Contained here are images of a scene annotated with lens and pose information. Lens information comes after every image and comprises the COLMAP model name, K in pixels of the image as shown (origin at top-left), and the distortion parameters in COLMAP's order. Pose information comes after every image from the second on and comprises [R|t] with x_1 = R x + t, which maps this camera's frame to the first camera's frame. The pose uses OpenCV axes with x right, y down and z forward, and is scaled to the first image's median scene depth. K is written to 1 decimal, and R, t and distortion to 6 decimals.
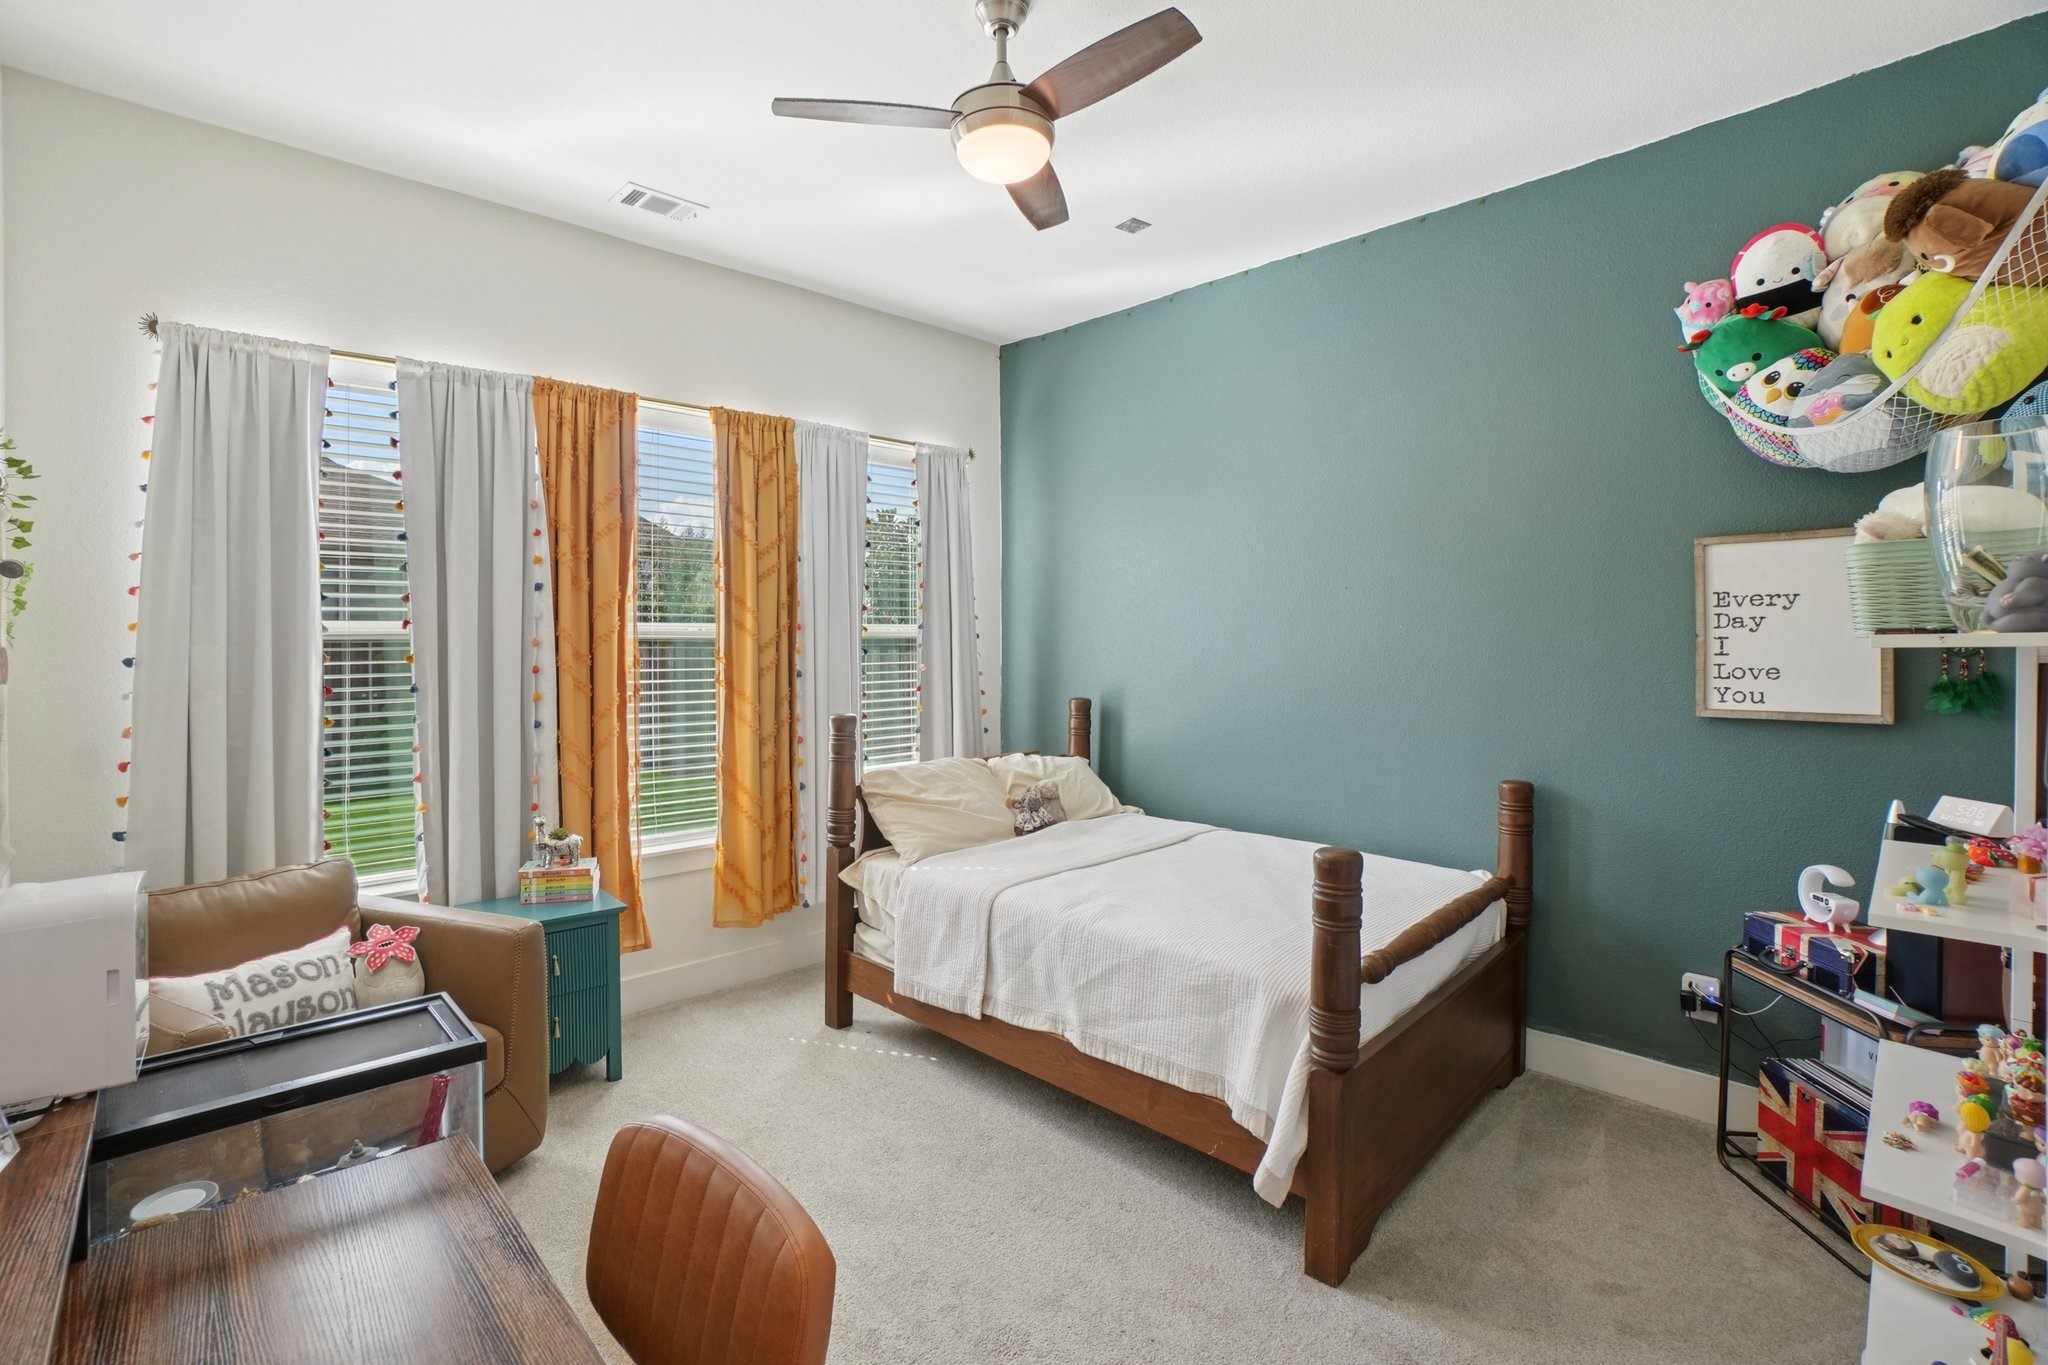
lens RADIAL K [[930.2, 0, 989.3], [0, 930.2, 656.9], [0, 0, 1]] dist [-0.056984, 0.018250]
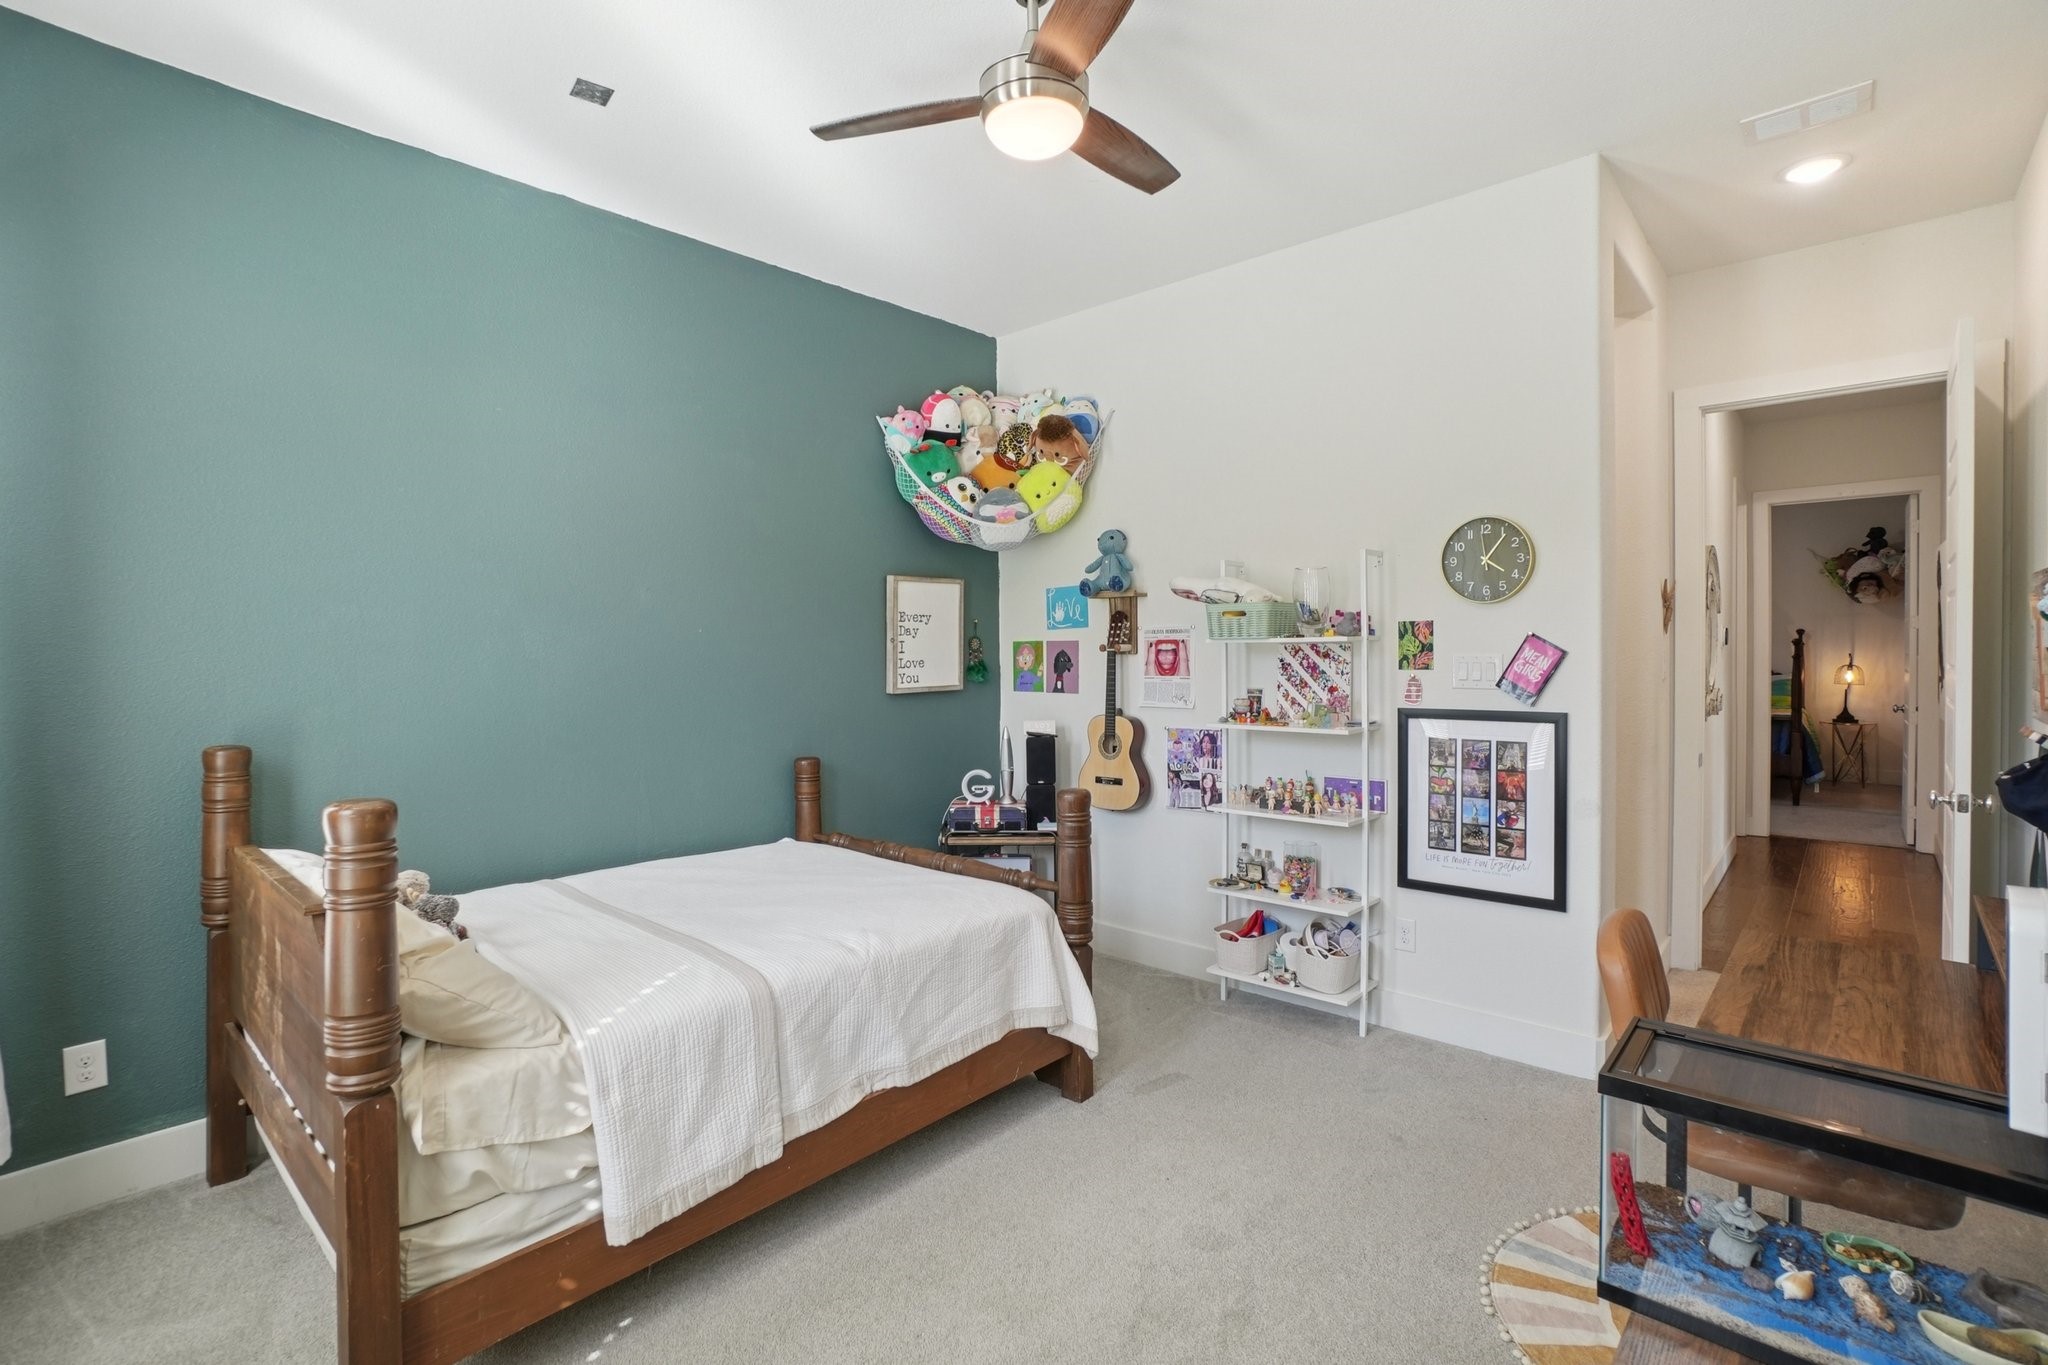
lens RADIAL K [[937.4, 0, 1008.4], [0, 937.4, 669.8], [0, 0, 1]] dist [-0.056091, 0.021057]
pose [[-0.066129, -0.021522, 0.997579, -0.814374], [0.023012, 0.999469, 0.023089, -0.005776], [-0.997546, 0.024483, -0.065599, 0.942495]]
